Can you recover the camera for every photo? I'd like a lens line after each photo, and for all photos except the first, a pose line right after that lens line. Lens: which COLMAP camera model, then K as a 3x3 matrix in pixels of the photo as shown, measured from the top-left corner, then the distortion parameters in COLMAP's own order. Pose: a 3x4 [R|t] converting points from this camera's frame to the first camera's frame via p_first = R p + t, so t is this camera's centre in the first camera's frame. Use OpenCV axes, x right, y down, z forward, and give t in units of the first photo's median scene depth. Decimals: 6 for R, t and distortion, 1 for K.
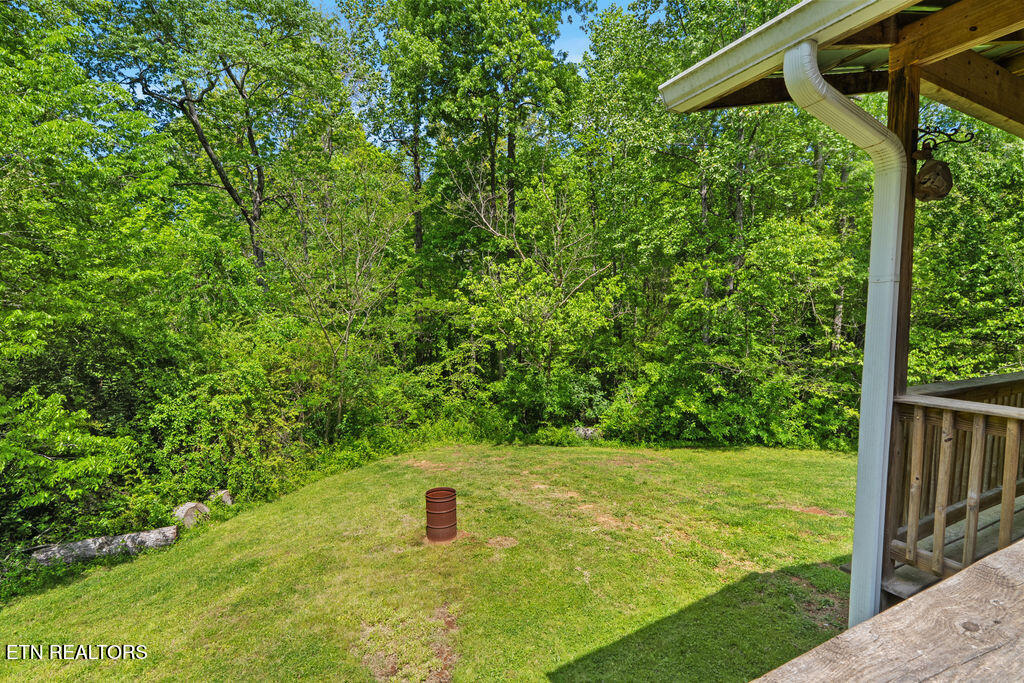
lens RADIAL K [[468.8, 0, 516.5], [0, 468.8, 338.5], [0, 0, 1]] dist [-0.001178, -0.011753]
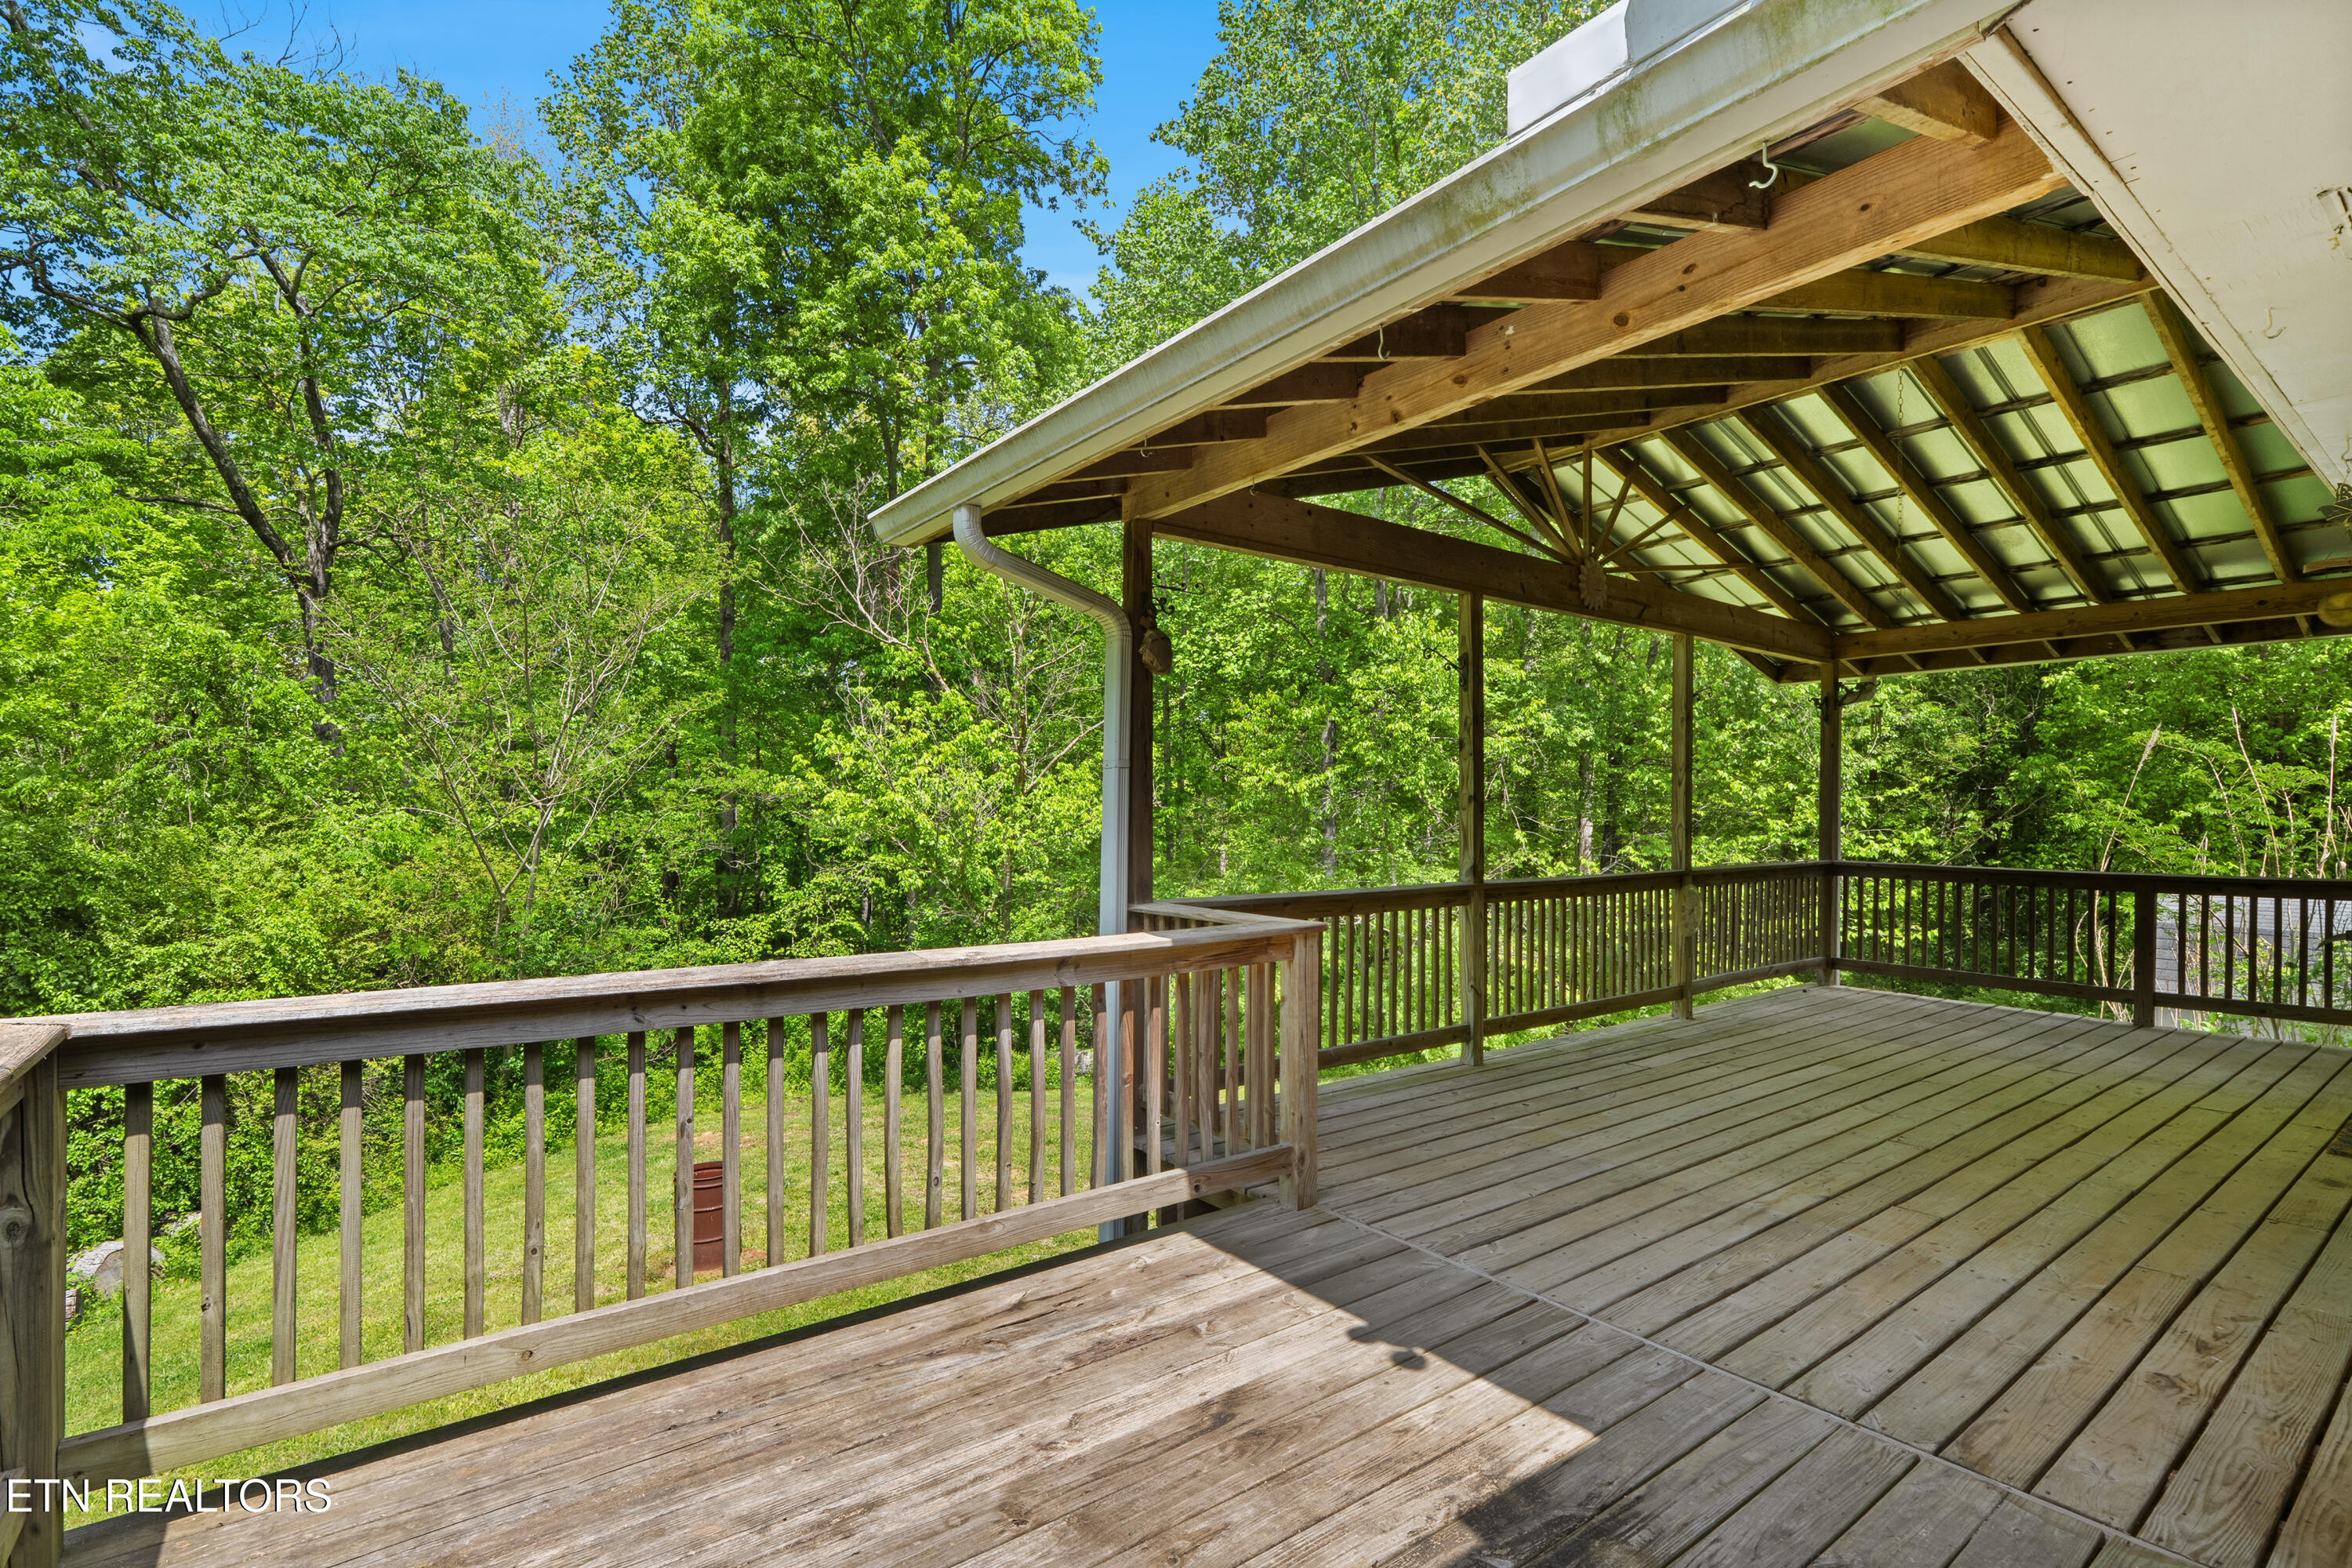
lens RADIAL K [[1078.8, 0, 1162.4], [0, 1078.8, 794.7], [0, 0, 1]] dist [-0.001877, 0.000060]
pose [[0.987494, 0.004587, 0.157592, 0.063665], [0.005649, 0.997905, -0.064447, 0.006064], [-0.157558, 0.064532, 0.985399, -0.102970]]
